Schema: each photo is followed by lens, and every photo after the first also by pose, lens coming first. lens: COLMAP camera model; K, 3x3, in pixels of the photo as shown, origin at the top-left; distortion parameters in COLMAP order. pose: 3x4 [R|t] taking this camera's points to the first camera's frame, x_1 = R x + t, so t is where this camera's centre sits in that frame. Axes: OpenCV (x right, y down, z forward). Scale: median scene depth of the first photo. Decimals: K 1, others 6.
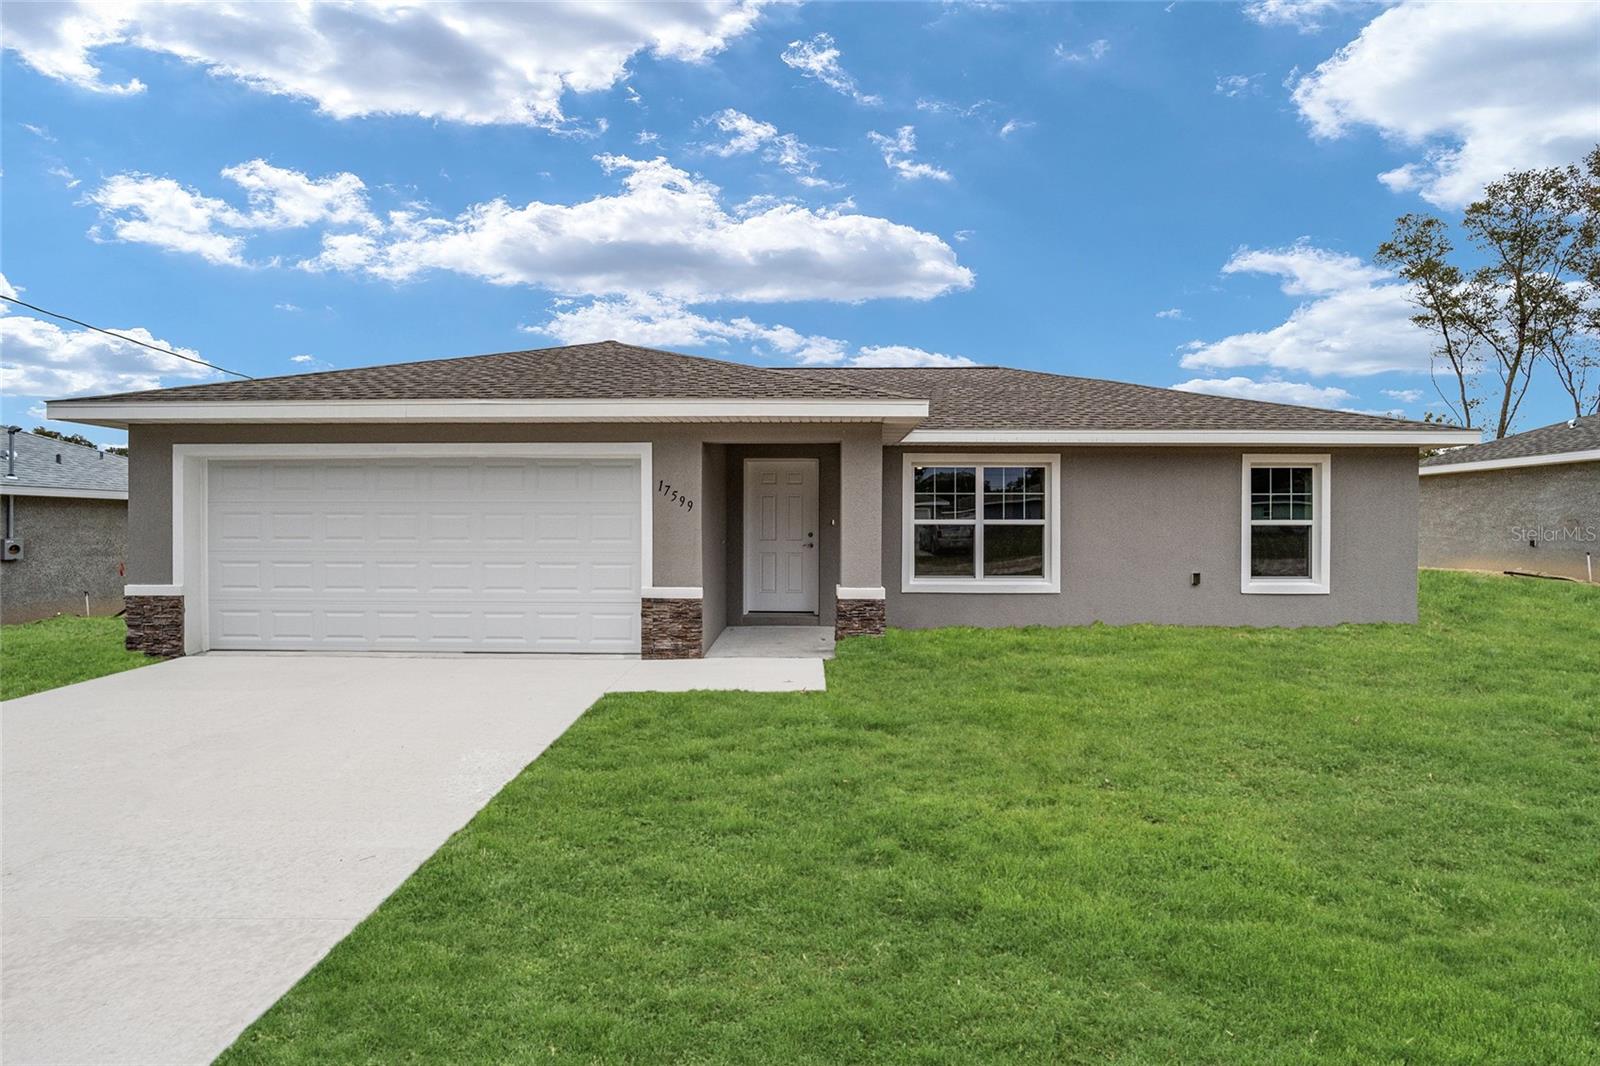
lens RADIAL K [[652.6, 0, 818.5], [0, 652.6, 473.0], [0, 0, 1]] dist [-0.002229, 0.000062]
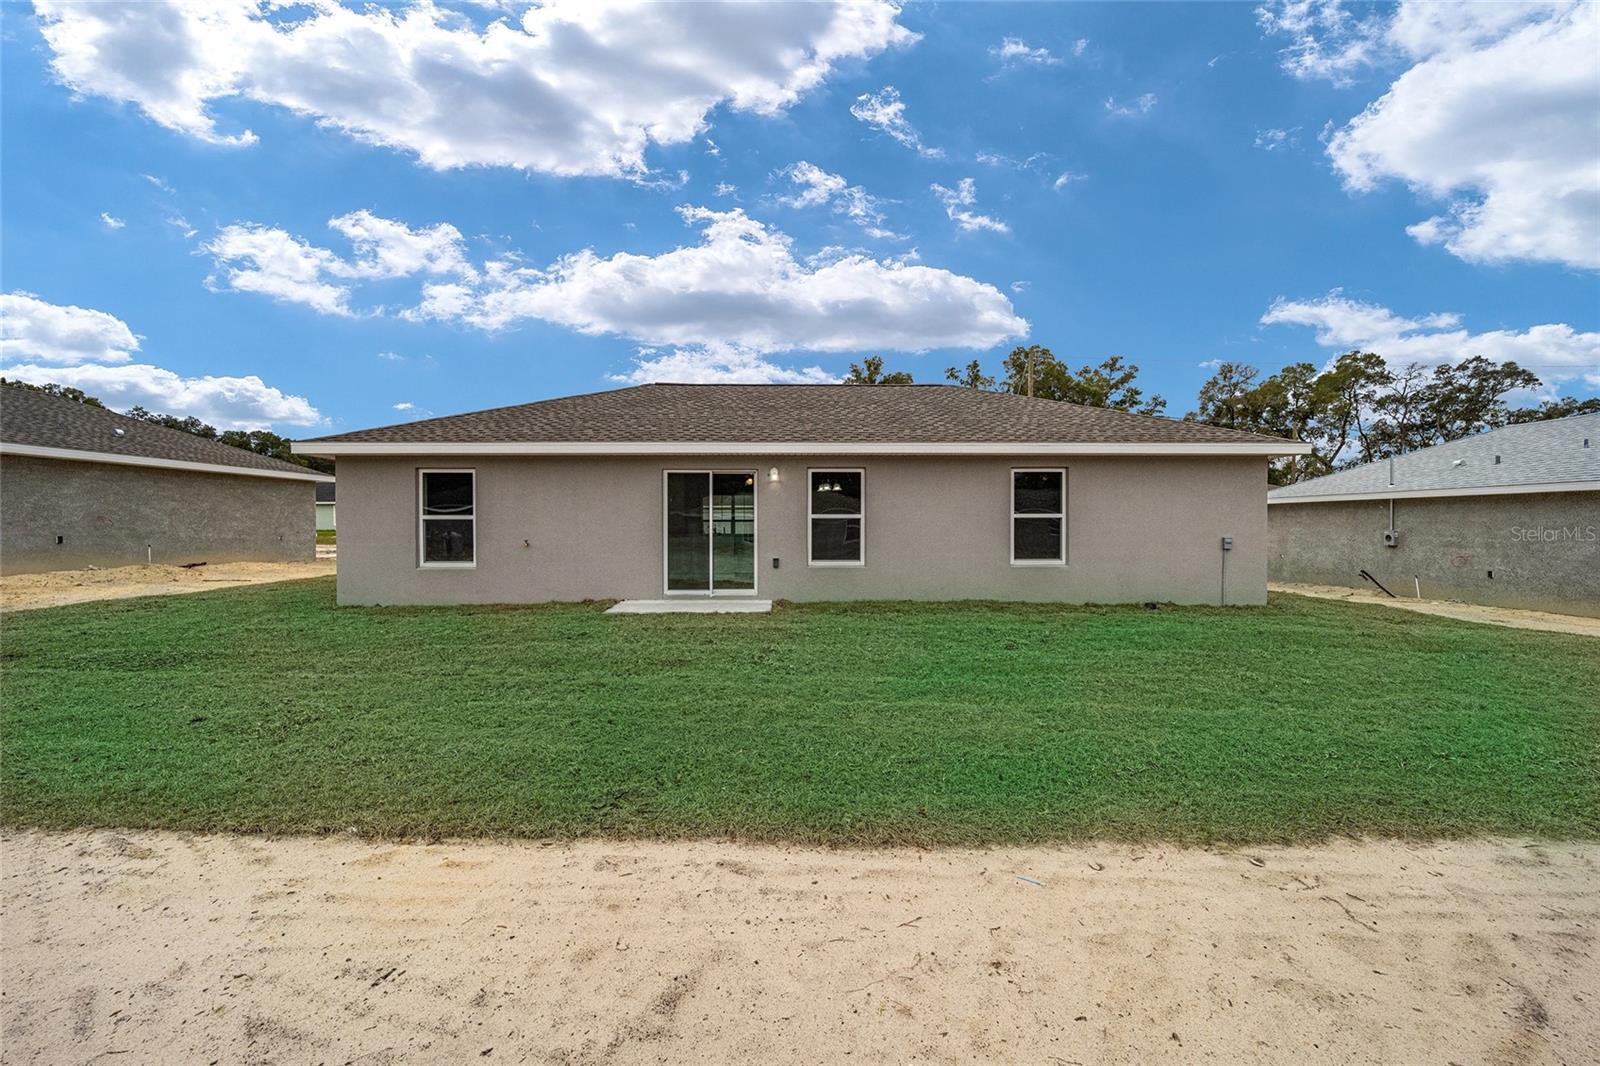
lens RADIAL K [[652.6, 0, 798.2], [0, 652.6, 525.5], [0, 0, 1]] dist [-0.002229, 0.000062]
pose [[0.999980, 0.000041, 0.006391, -0.154223], [-0.000068, 0.999991, 0.004131, 0.005180], [-0.006391, -0.004131, 0.999971, -0.018936]]
